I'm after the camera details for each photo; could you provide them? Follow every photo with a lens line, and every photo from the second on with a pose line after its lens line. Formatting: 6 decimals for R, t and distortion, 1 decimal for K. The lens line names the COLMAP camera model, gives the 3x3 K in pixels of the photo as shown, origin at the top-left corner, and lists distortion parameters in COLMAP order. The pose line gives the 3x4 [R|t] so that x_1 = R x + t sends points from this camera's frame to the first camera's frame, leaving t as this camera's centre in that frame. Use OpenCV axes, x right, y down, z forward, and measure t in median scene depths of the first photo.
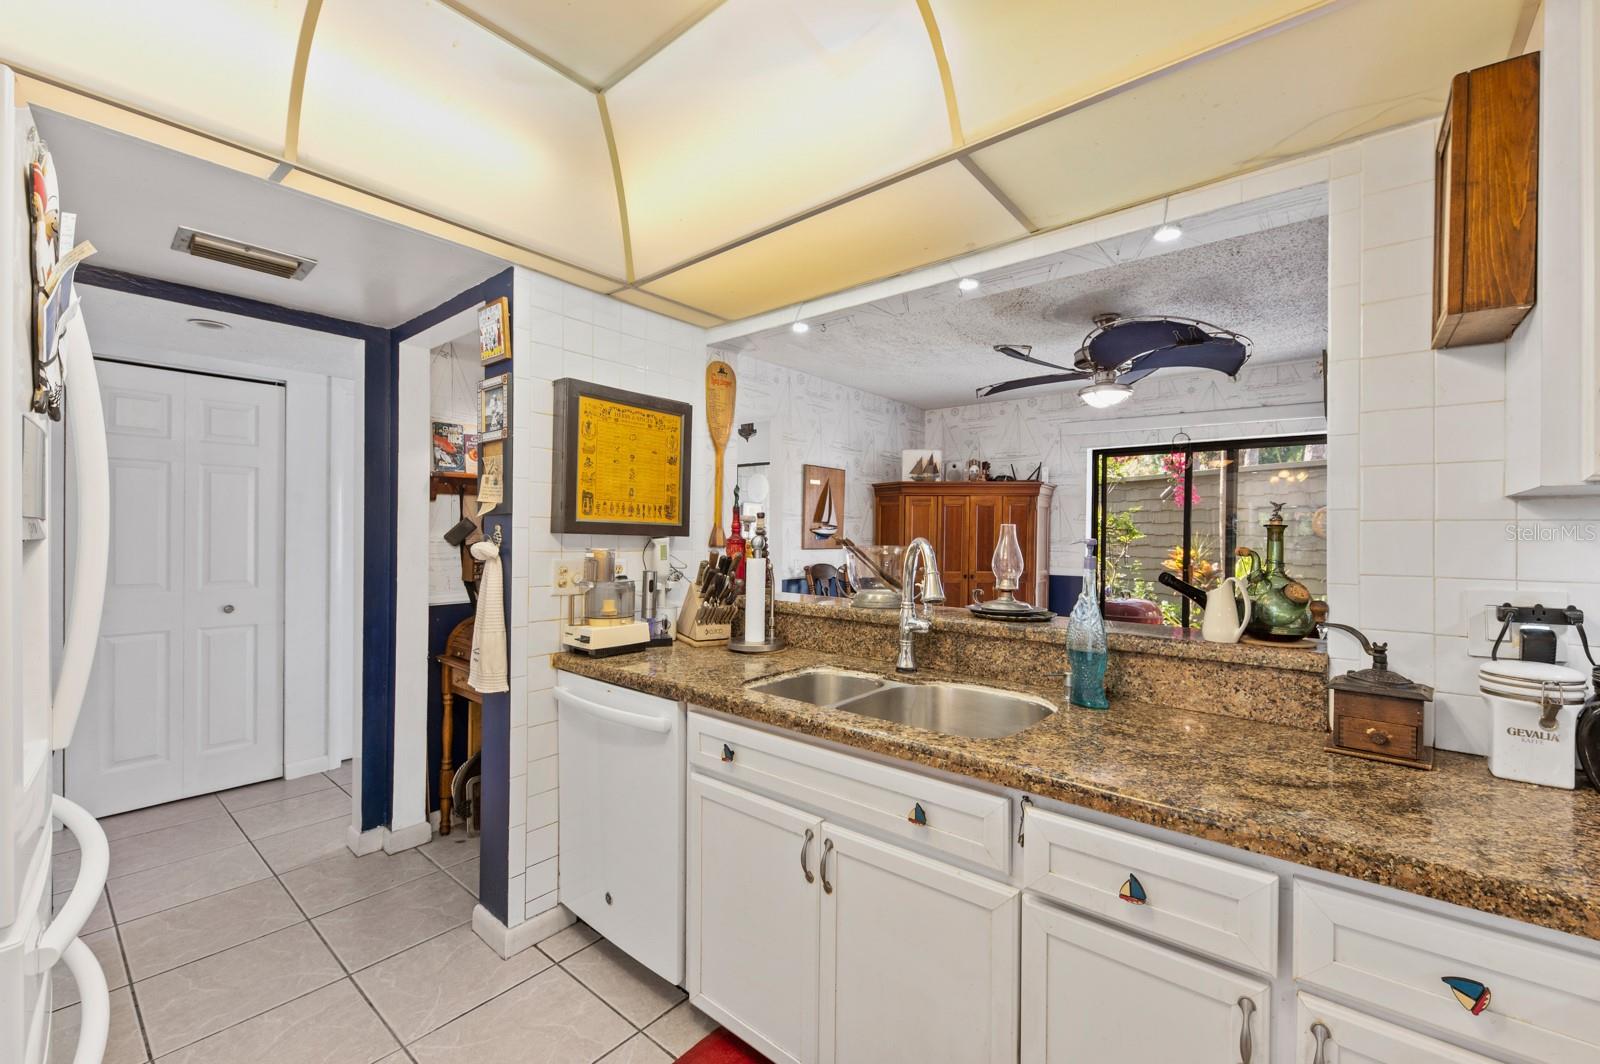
lens RADIAL K [[663.4, 0, 794.1], [0, 663.4, 533.9], [0, 0, 1]] dist [-0.000019, 0.000020]
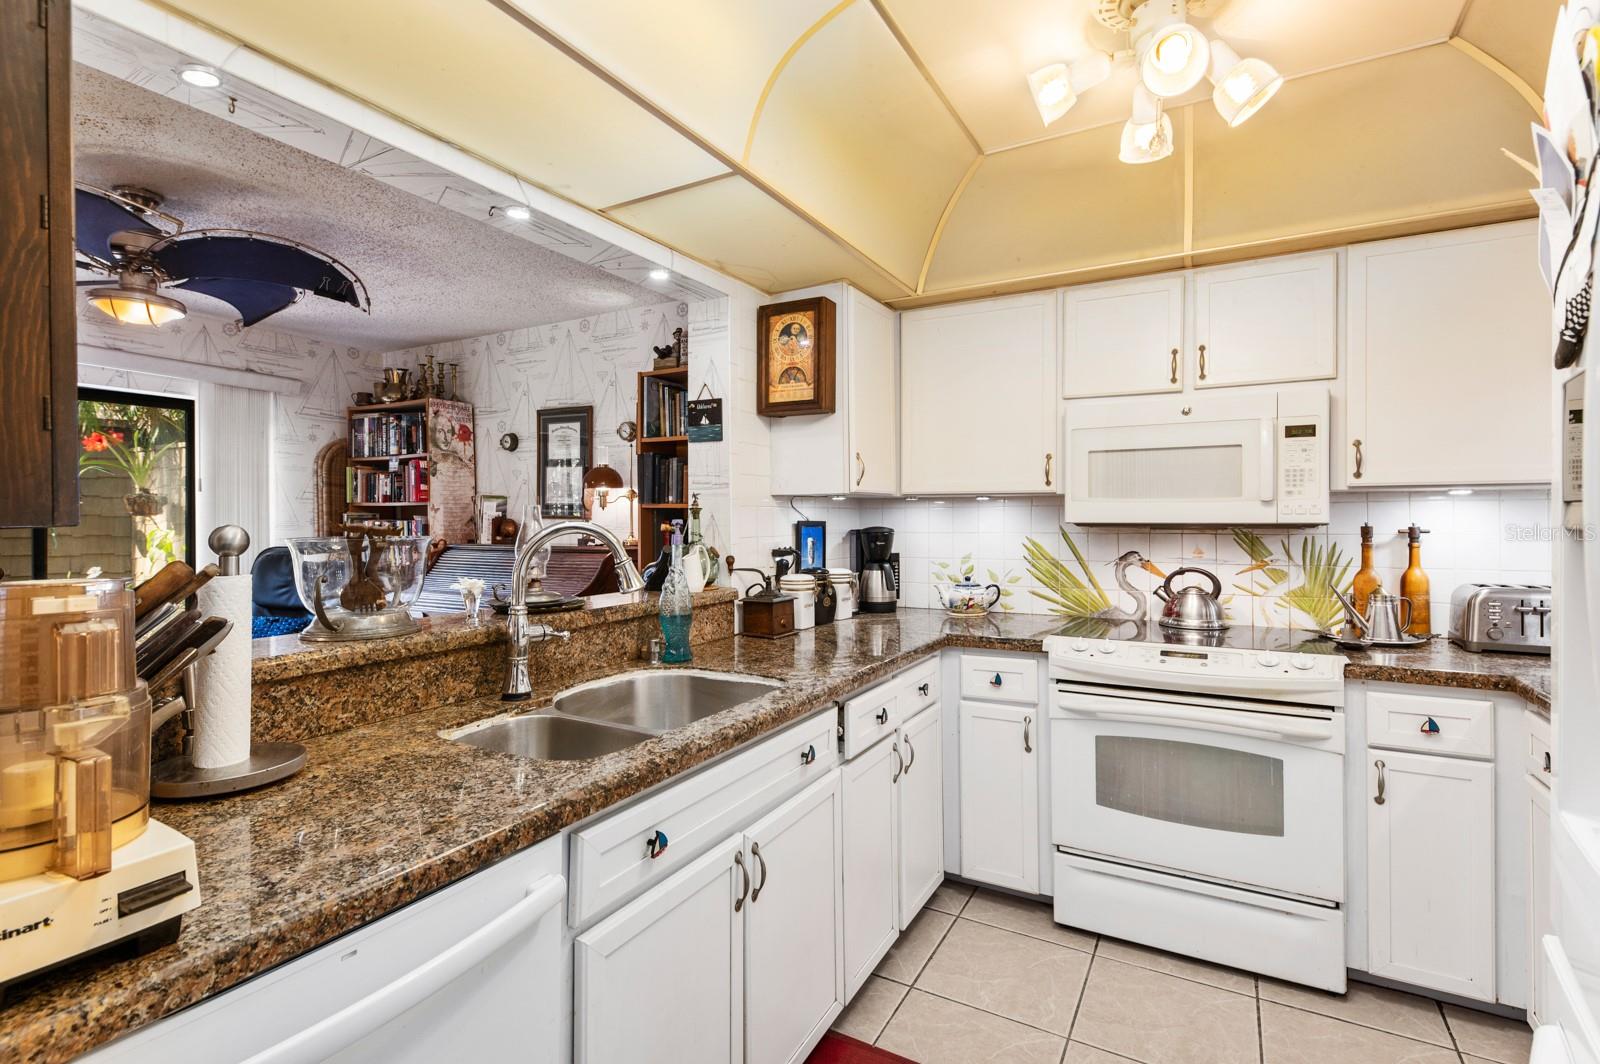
lens RADIAL K [[753.2, 0, 822.4], [0, 753.2, 523.6], [0, 0, 1]] dist [0.002962, 0.000139]
pose [[-0.218768, -0.016519, 0.975637, -0.791369], [0.001249, 0.999851, 0.017209, -0.007409], [-0.975776, 0.004983, -0.218715, 0.897792]]
